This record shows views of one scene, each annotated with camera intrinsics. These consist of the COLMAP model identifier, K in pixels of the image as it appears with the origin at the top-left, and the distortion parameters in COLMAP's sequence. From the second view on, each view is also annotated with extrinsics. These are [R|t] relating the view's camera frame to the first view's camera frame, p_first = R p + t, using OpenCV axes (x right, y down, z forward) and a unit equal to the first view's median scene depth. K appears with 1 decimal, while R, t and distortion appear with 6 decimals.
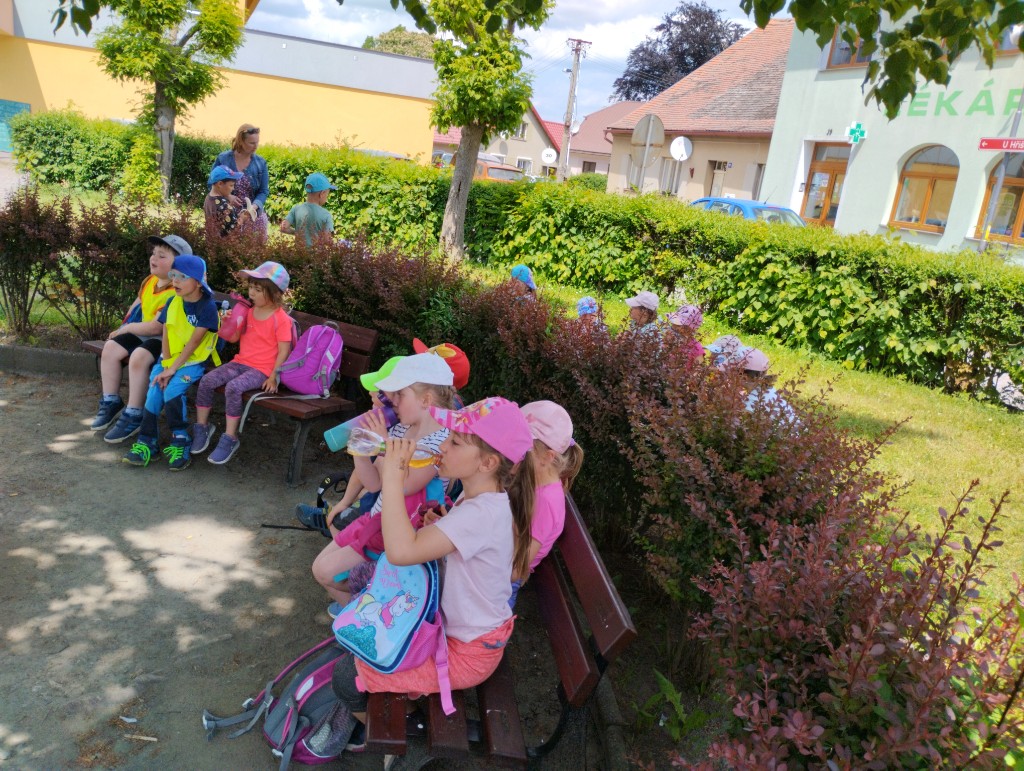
lens RADIAL K [[853.0, 0, 504.2], [0, 853.0, 392.4], [0, 0, 1]] dist [0.076137, -0.093911]
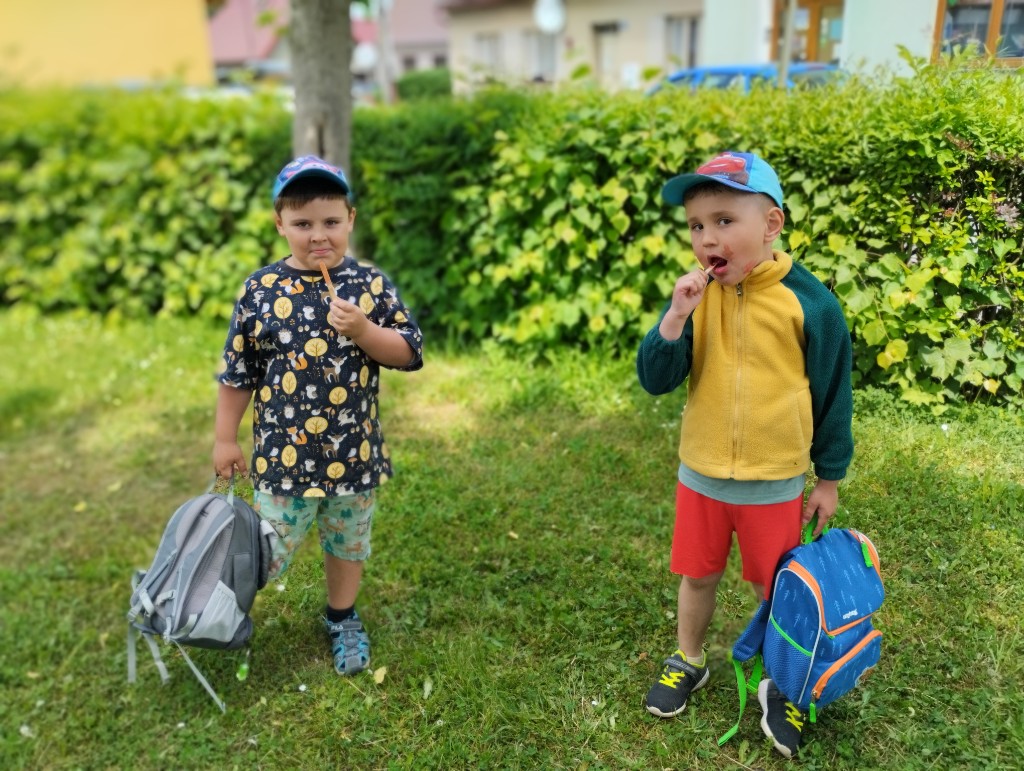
lens RADIAL K [[853.0, 0, 509.4], [0, 853.0, 380.5], [0, 0, 1]] dist [0.076137, -0.093911]
pose [[0.960206, -0.222774, 0.168450, -0.062795], [0.205751, 0.972088, 0.112748, -0.181818], [-0.188866, -0.073603, 0.979241, 0.684758]]
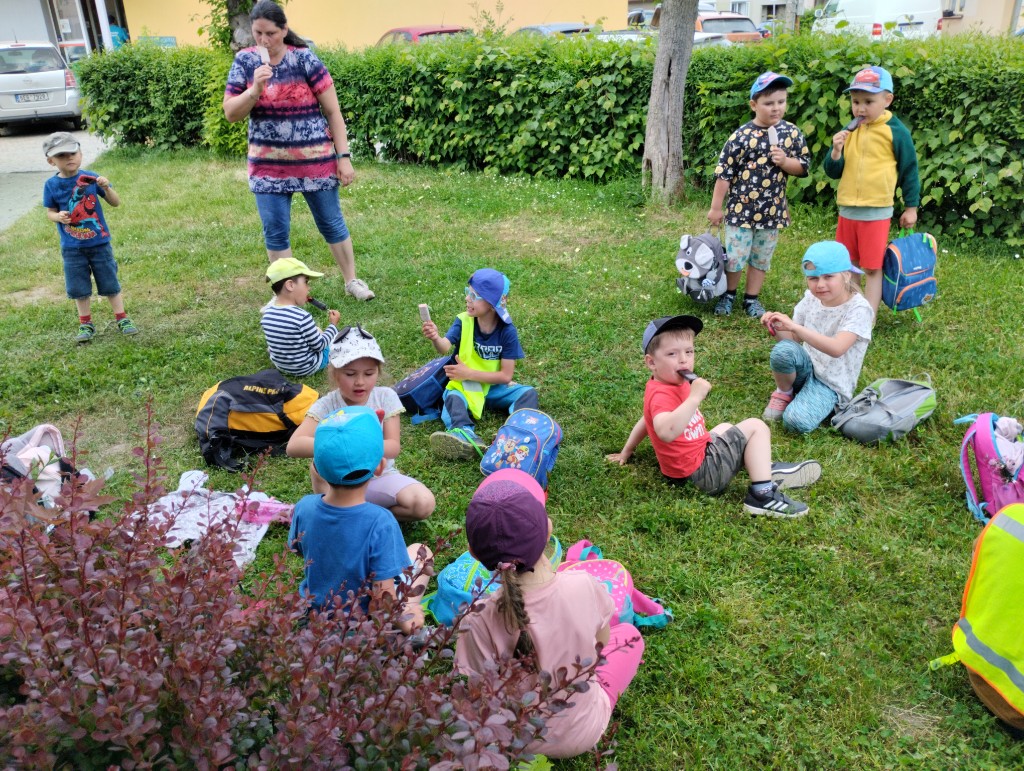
lens RADIAL K [[853.0, 0, 502.5], [0, 853.0, 377.2], [0, 0, 1]] dist [0.076137, -0.093911]
pose [[0.965406, -0.067329, -0.251909, -0.030572], [0.097883, 0.989013, 0.110783, -0.115442], [0.241682, -0.131608, 0.961389, 0.406006]]
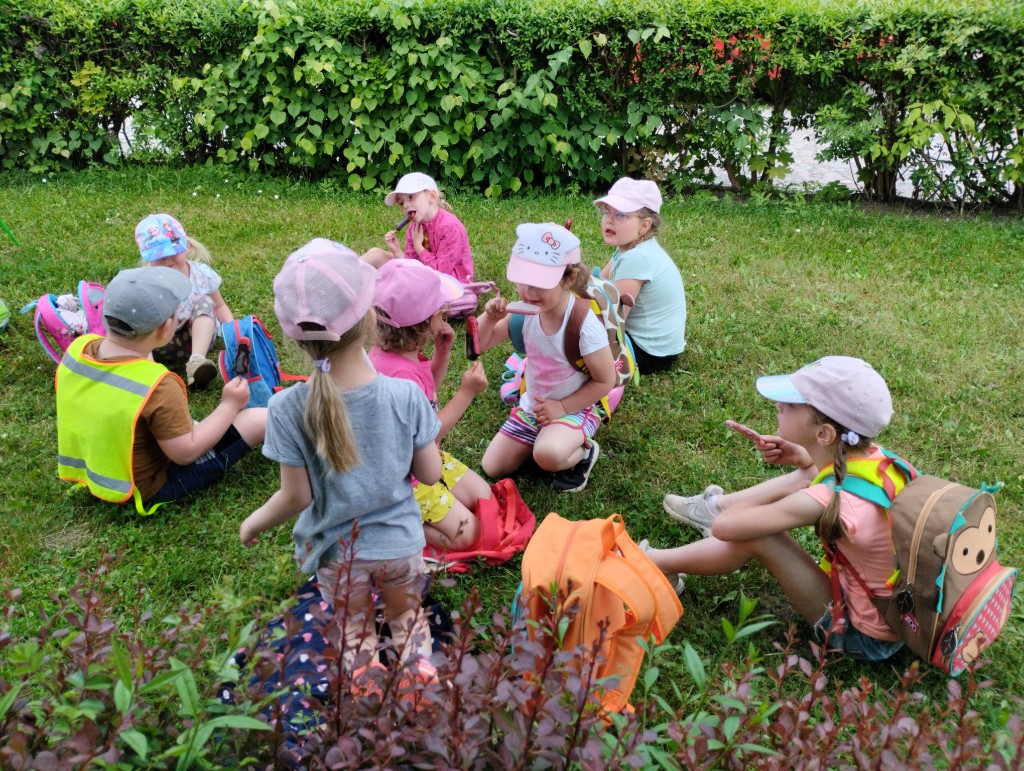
lens RADIAL K [[853.0, 0, 517.2], [0, 853.0, 385.0], [0, 0, 1]] dist [0.076137, -0.093911]
pose [[0.690618, -0.437987, 0.575512, -0.027959], [0.278472, 0.895451, 0.347305, -0.092104], [-0.667457, -0.079591, 0.740382, 0.362537]]
